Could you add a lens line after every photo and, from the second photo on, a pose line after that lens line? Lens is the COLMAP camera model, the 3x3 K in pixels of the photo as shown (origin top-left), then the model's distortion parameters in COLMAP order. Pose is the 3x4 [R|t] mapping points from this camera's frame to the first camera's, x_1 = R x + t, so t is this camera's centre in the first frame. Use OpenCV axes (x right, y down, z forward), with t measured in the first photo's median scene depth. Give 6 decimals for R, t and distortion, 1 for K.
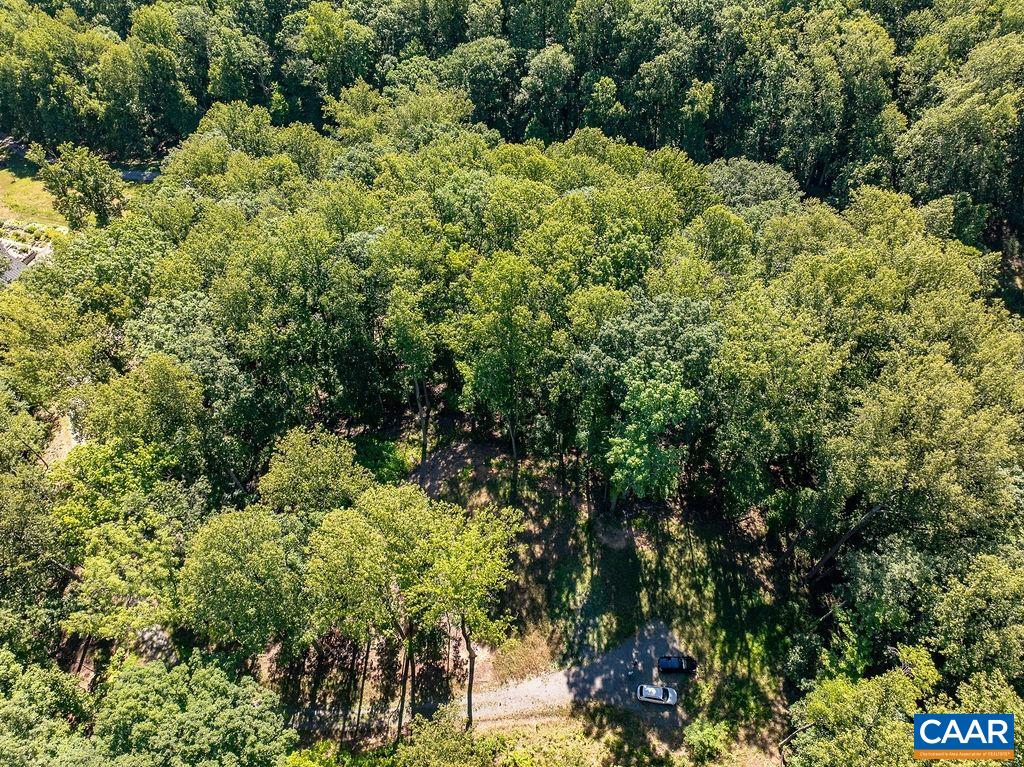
lens RADIAL K [[697.6, 0, 511.0], [0, 697.6, 381.3], [0, 0, 1]] dist [-0.059980, 0.009675]
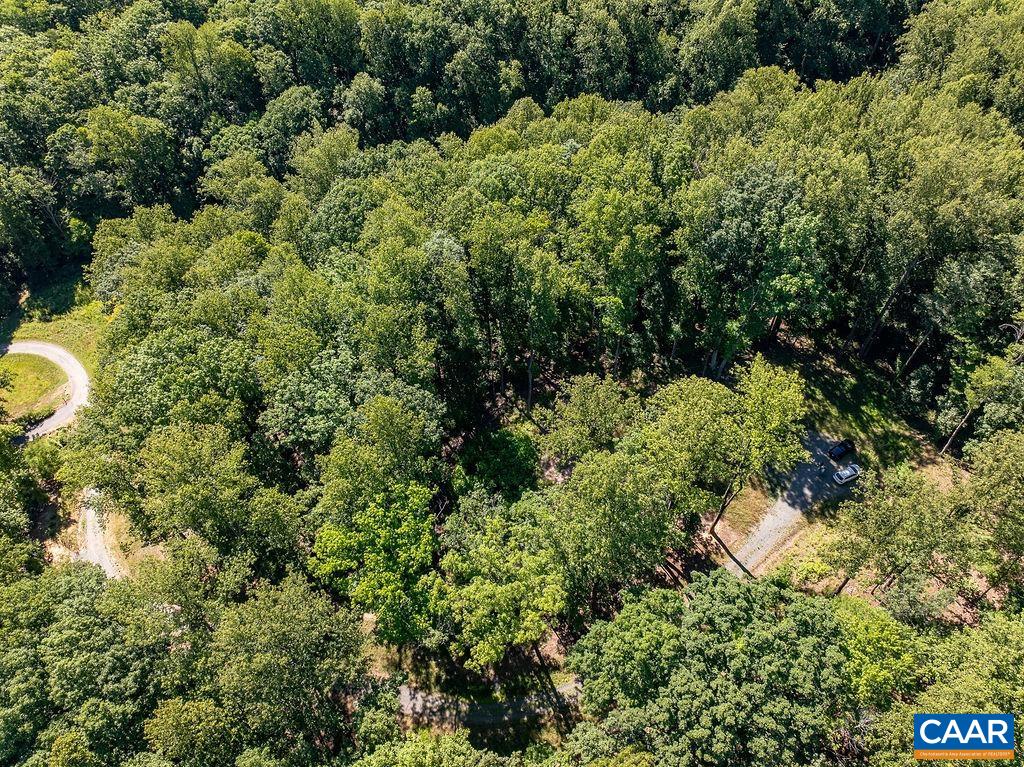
lens RADIAL K [[697.6, 0, 512.4], [0, 697.6, 378.8], [0, 0, 1]] dist [-0.059980, 0.009675]
pose [[0.836140, -0.428826, 0.342020, -0.612227], [0.445514, 0.894681, 0.032602, -0.009793], [-0.319979, 0.125115, 0.939127, 0.004285]]
